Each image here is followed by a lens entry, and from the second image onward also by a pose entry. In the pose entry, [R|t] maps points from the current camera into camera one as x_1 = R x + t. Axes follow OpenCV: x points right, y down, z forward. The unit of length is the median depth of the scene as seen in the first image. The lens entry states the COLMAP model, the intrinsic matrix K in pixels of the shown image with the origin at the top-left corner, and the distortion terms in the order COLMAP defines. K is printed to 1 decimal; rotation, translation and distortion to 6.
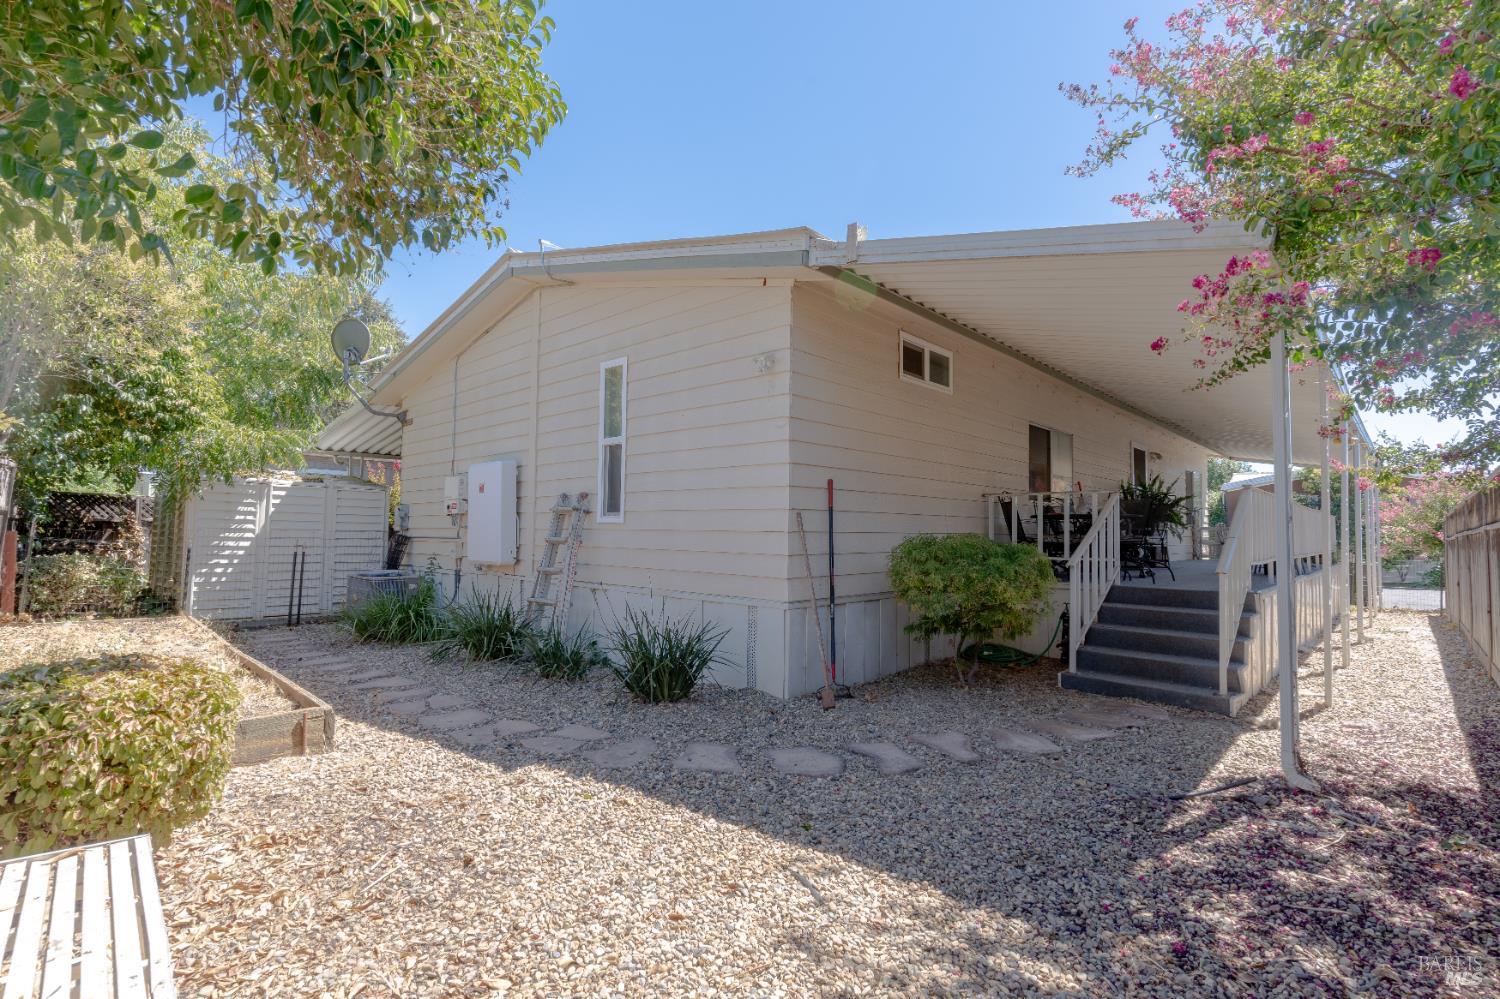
lens RADIAL K [[706.4, 0, 750.2], [0, 706.4, 498.1], [0, 0, 1]] dist [0.001894, 0.000282]
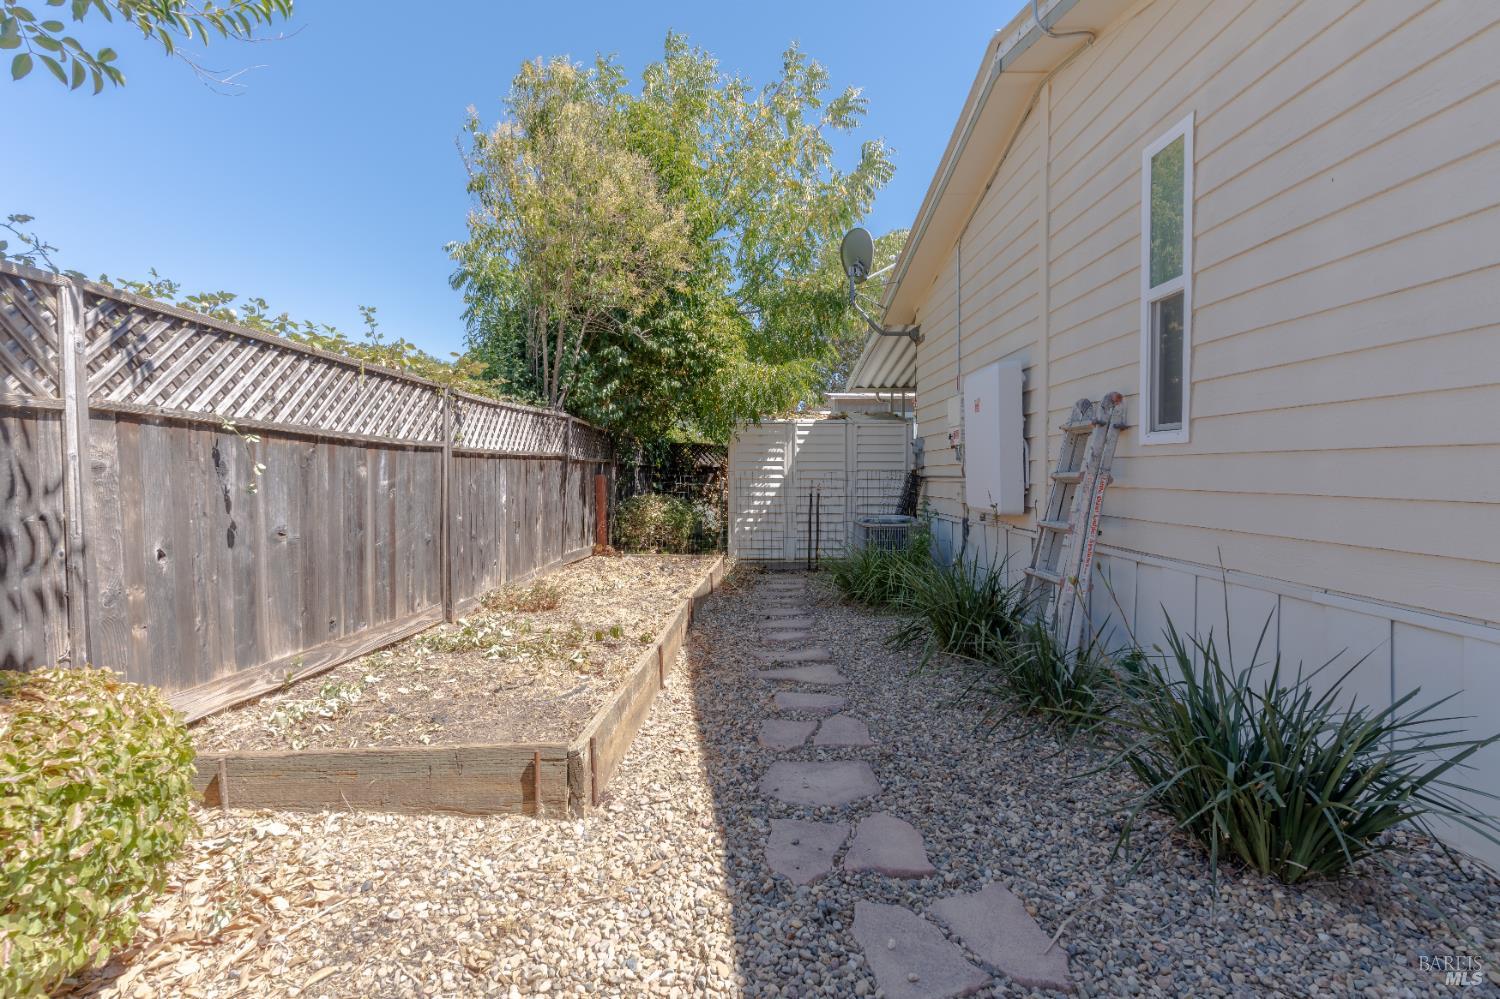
lens RADIAL K [[713.6, 0, 744.9], [0, 713.6, 495.7], [0, 0, 1]] dist [-0.001805, 0.000923]
pose [[0.688339, 0.006616, -0.725359, -0.021846], [0.050836, 0.997060, 0.057336, 0.026056], [0.723606, -0.076341, 0.685979, 0.377112]]
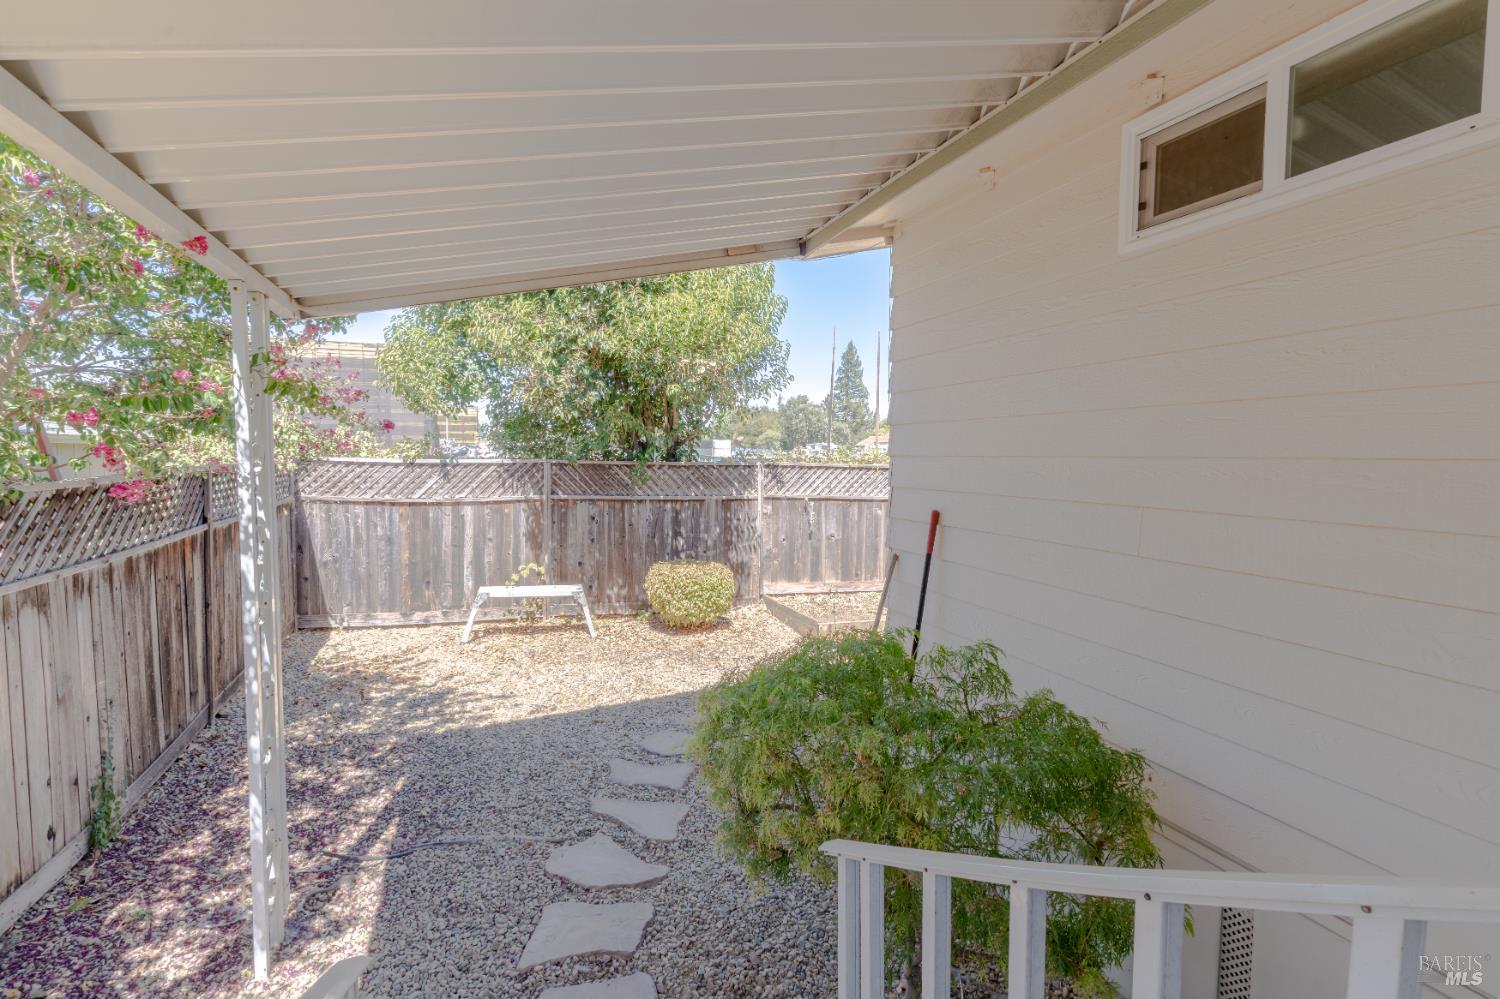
lens RADIAL K [[706.4, 0, 750.2], [0, 706.4, 498.1], [0, 0, 1]] dist [0.001894, 0.000282]
pose [[-0.443636, 0.045488, -0.895052, 0.584898], [0.032830, 0.998866, 0.034491, -0.049985], [0.895606, -0.014083, -0.444626, 0.883865]]
